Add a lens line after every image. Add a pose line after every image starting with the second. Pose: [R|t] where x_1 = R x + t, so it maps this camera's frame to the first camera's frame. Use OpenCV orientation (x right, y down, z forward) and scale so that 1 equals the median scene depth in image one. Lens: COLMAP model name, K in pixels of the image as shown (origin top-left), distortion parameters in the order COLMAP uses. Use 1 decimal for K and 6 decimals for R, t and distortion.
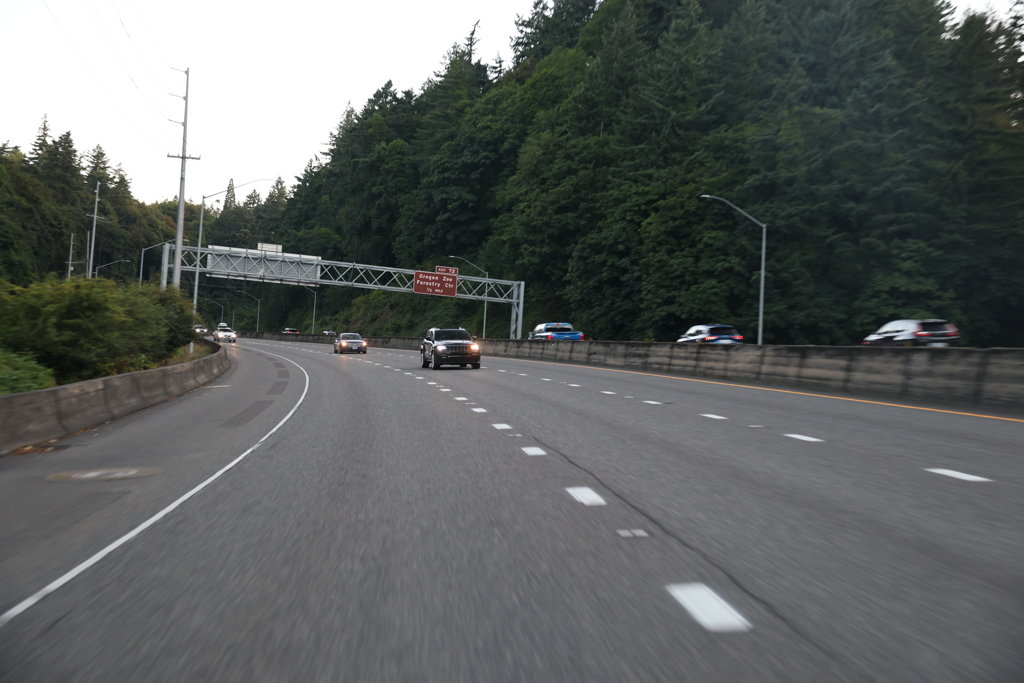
lens RADIAL K [[1369.7, 0, 512.5], [0, 1369.7, 344.0], [0, 0, 1]] dist [0.129693, 0.005810]
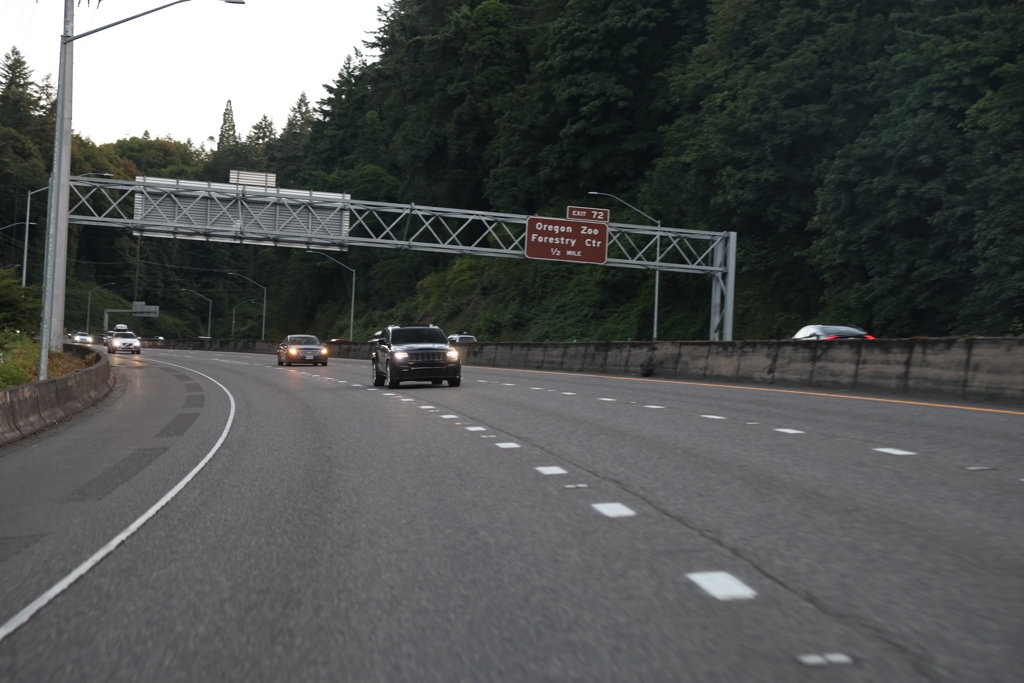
lens RADIAL K [[2094.8, 0, 507.0], [0, 2094.8, 346.4], [0, 0, 1]] dist [0.385933, -0.219459]
pose [[0.996737, -0.021687, -0.077745, -0.015252], [0.021422, 0.999762, -0.004238, -0.000336], [0.077819, 0.002558, 0.996964, 0.171863]]
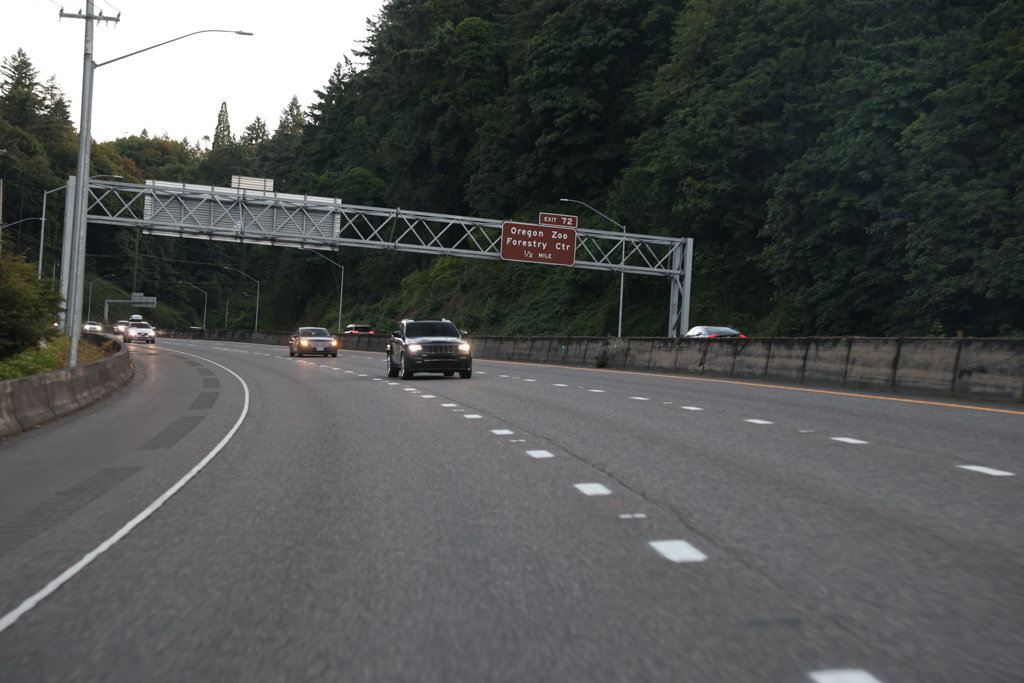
lens RADIAL K [[2002.3, 0, 509.5], [0, 2002.3, 353.3], [0, 0, 1]] dist [0.339109, -0.038142]
pose [[0.997776, -0.008179, -0.066156, -0.011428], [0.008370, 0.999962, 0.002612, -0.000173], [0.066132, -0.003160, 0.997806, 0.138155]]
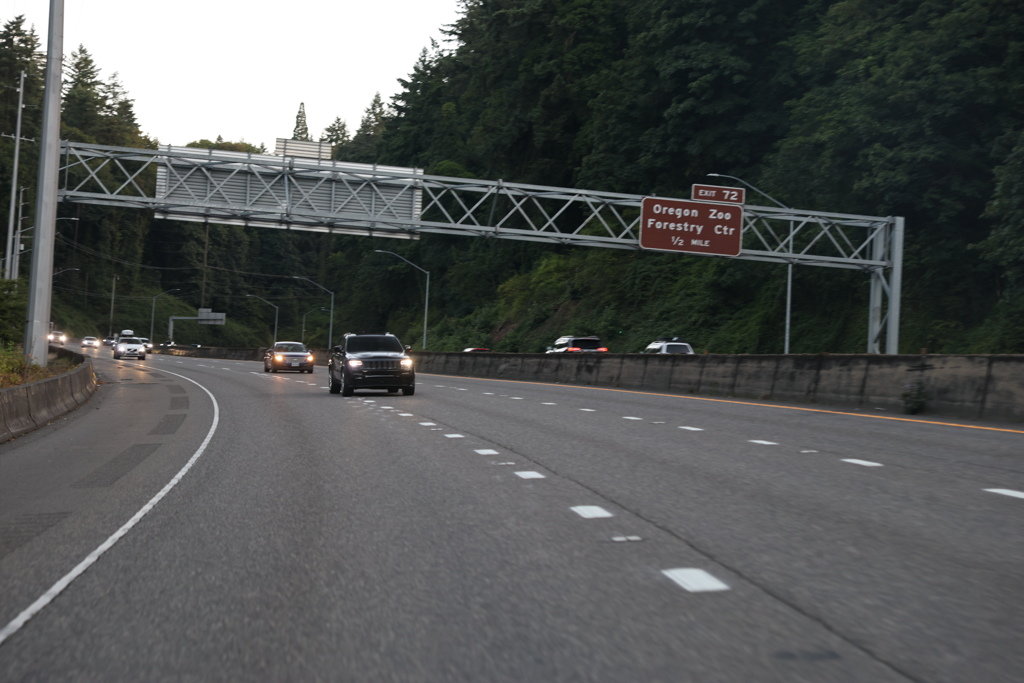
lens RADIAL K [[2095.3, 0, 504.7], [0, 2095.3, 354.9], [0, 0, 1]] dist [0.369436, -0.035379]
pose [[0.993360, -0.016325, -0.113886, -0.035068], [0.015768, 0.999859, -0.005791, -0.001500], [0.113965, 0.003957, 0.993477, 0.305962]]
